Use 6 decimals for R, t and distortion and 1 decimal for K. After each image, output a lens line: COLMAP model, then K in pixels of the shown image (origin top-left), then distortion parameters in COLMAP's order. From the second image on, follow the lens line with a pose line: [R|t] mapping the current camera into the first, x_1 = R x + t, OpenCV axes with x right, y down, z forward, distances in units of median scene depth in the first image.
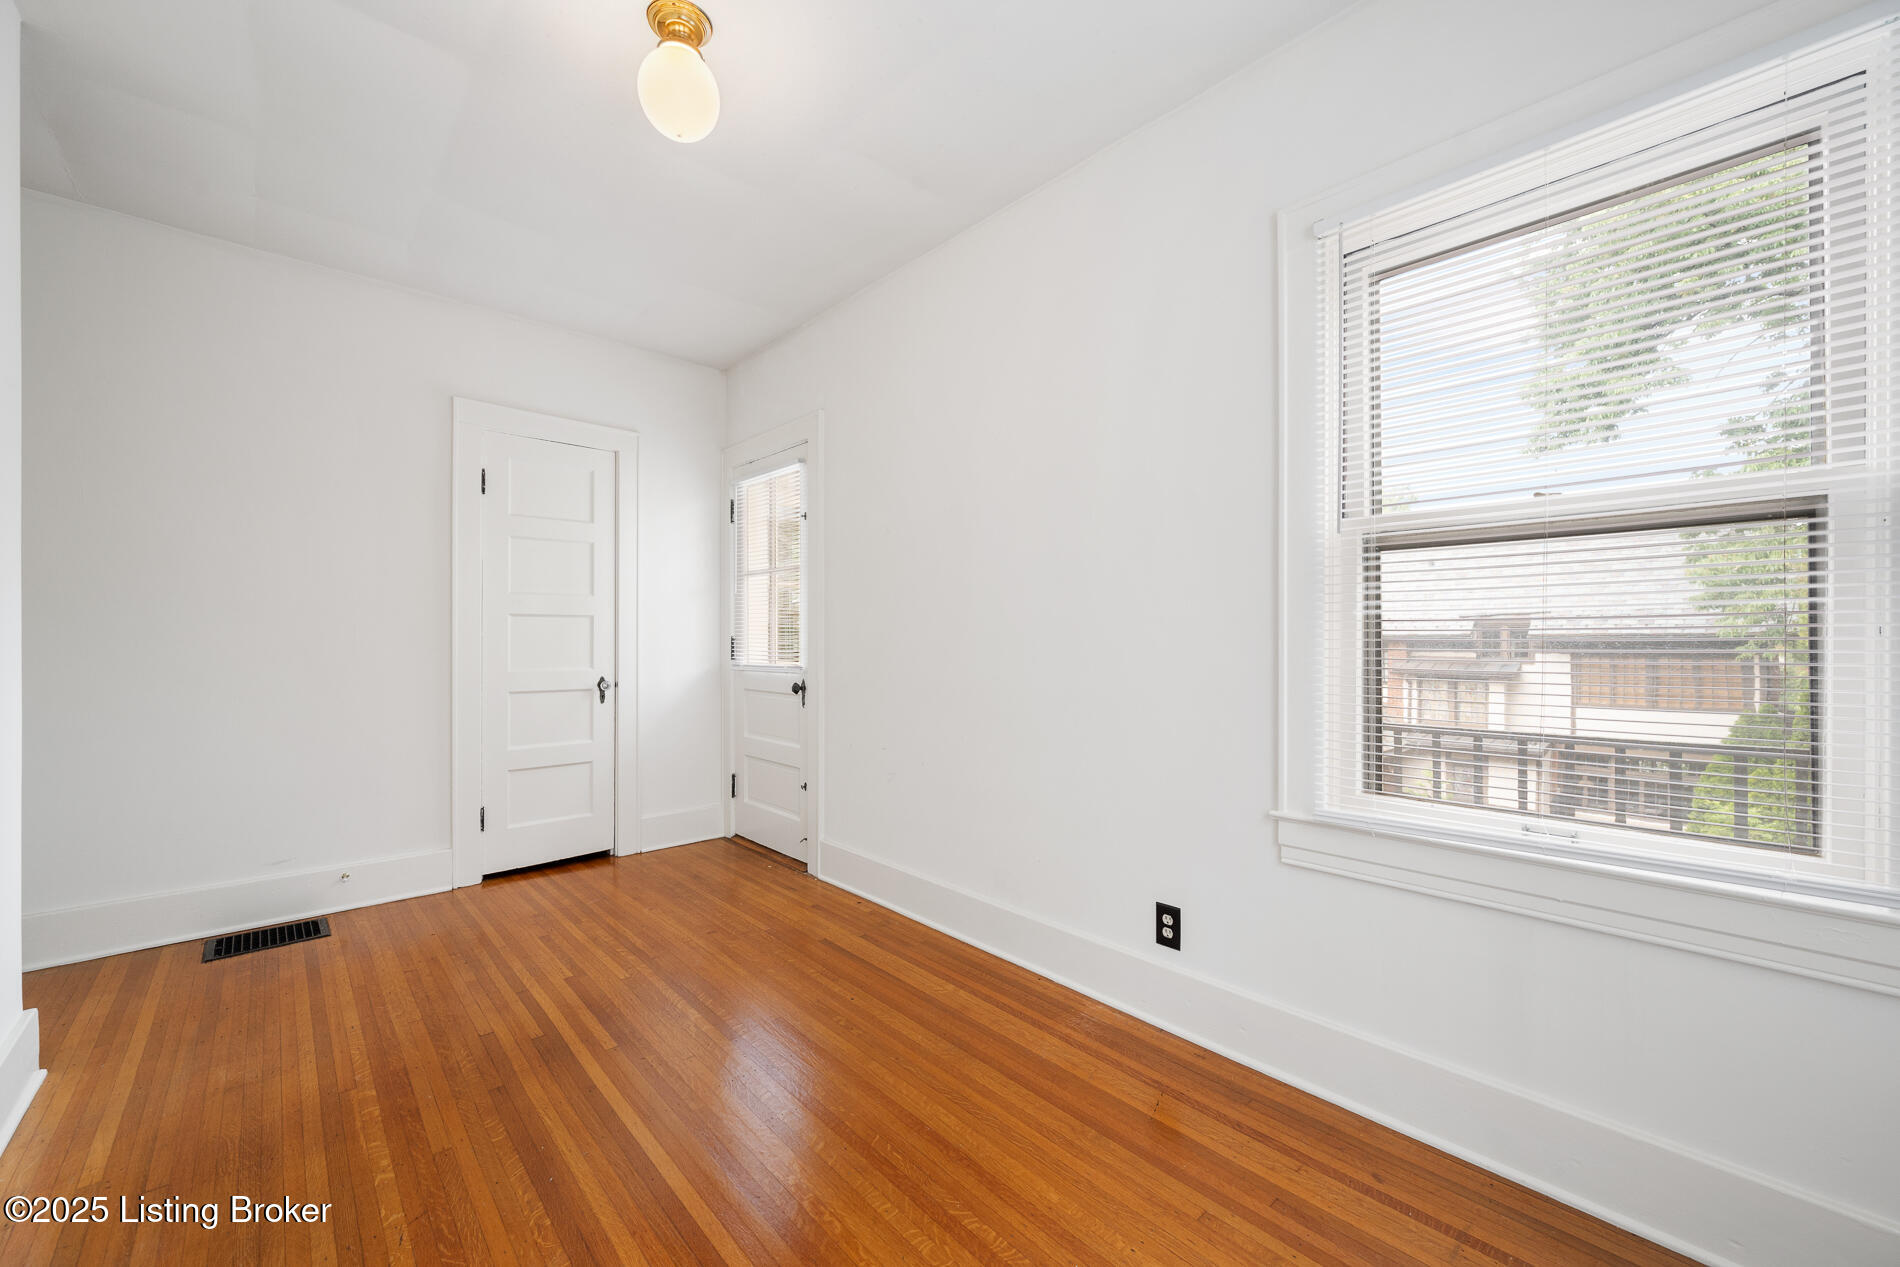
lens RADIAL K [[745.4, 0, 950.0], [0, 745.4, 633.5], [0, 0, 1]] dist [-0.002029, -0.000218]
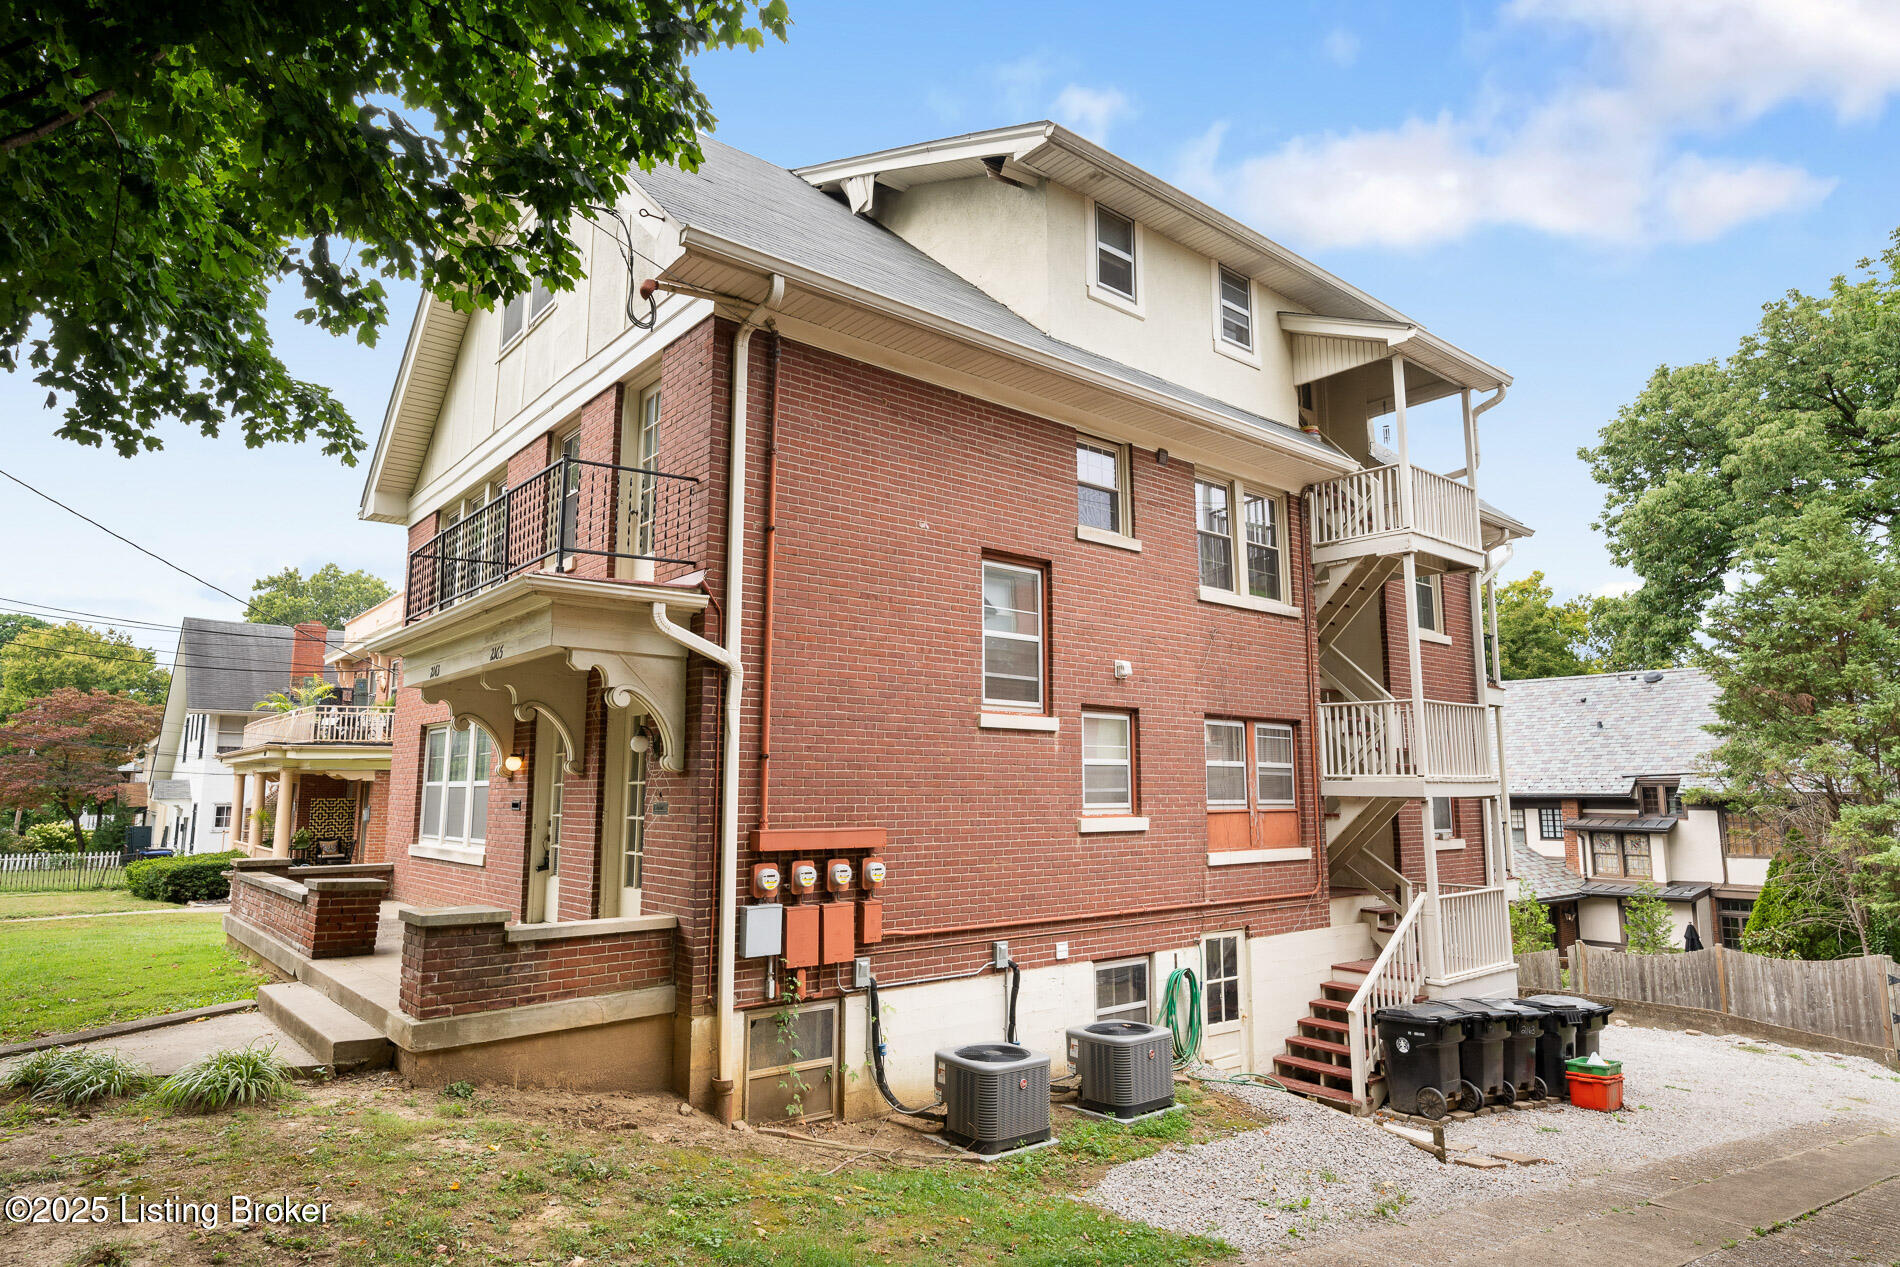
lens RADIAL K [[1109.4, 0, 950.0], [0, 1109.4, 633.5], [0, 0, 1]] dist [-0.001777, -0.000811]
pose [[0.999442, -0.012378, -0.031017, -0.640618], [0.007868, 0.989906, -0.141507, -0.020983], [0.032456, 0.141184, 0.989451, -1.743057]]
